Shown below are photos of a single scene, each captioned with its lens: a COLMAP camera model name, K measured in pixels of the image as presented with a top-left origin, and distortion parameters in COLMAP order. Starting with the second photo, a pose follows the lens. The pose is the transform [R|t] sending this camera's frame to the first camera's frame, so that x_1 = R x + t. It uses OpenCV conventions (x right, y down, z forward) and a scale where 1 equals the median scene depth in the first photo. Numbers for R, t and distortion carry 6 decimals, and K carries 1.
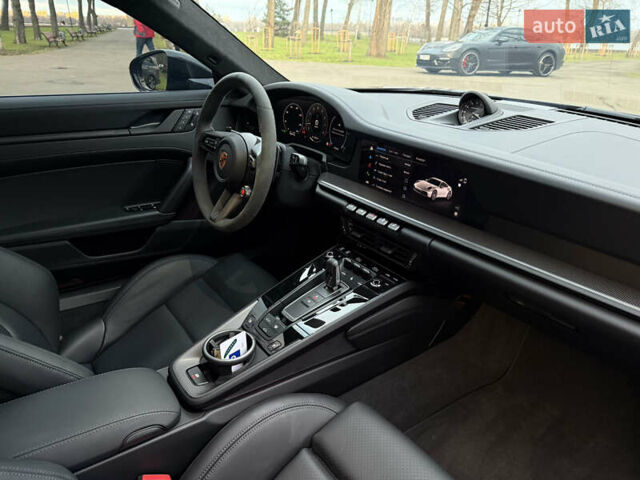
lens RADIAL K [[461.2, 0, 315.3], [0, 461.2, 239.7], [0, 0, 1]] dist [0.131780, -0.171256]
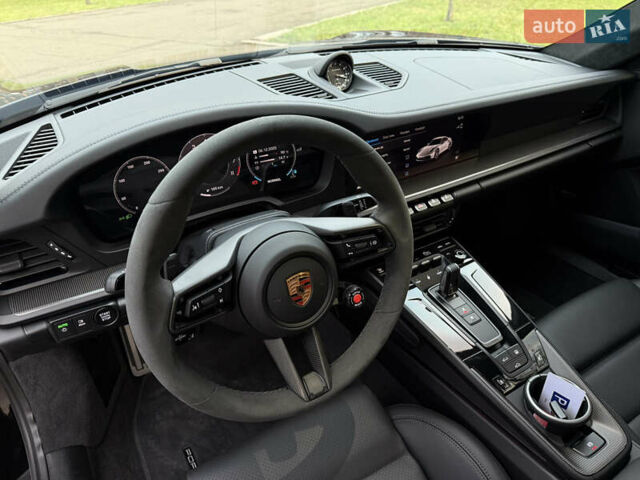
lens RADIAL K [[453.1, 0, 321.6], [0, 453.1, 247.0], [0, 0, 1]] dist [0.080277, -0.082137]
pose [[0.059816, -0.556843, 0.828461, -0.627814], [0.419507, 0.767121, 0.485325, -0.473157], [-0.905779, 0.318515, 0.279485, 0.902098]]
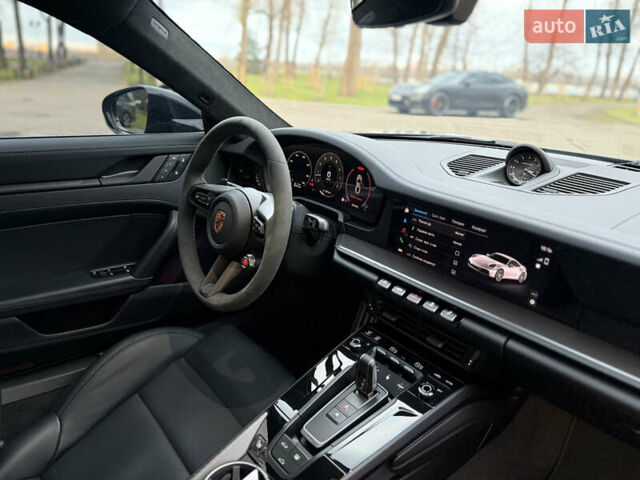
lens RADIAL K [[461.2, 0, 315.3], [0, 461.2, 239.7], [0, 0, 1]] dist [0.131780, -0.171256]
pose [[0.997984, 0.001318, 0.063455, -0.090963], [0.003117, 0.997559, -0.069752, -0.090057], [-0.063392, 0.069810, 0.995544, 0.207200]]
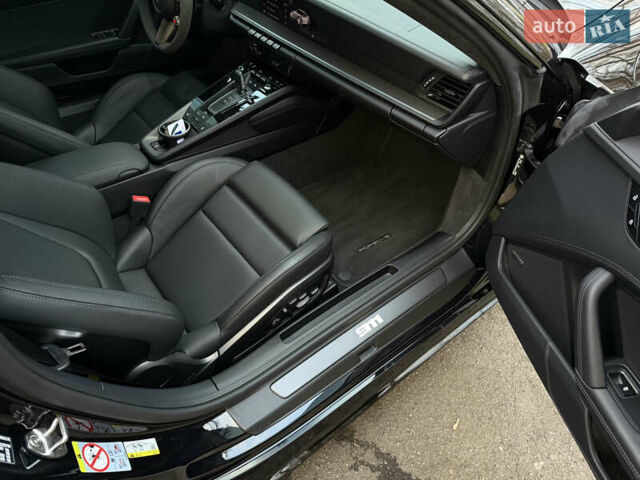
lens RADIAL K [[468.1, 0, 319.7], [0, 468.1, 251.0], [0, 0, 1]] dist [0.039146, -0.050925]
pose [[0.999151, -0.032794, 0.024924, 0.225486], [0.021294, 0.929197, 0.368972, 0.025695], [-0.035260, -0.368128, 0.929106, -0.591846]]
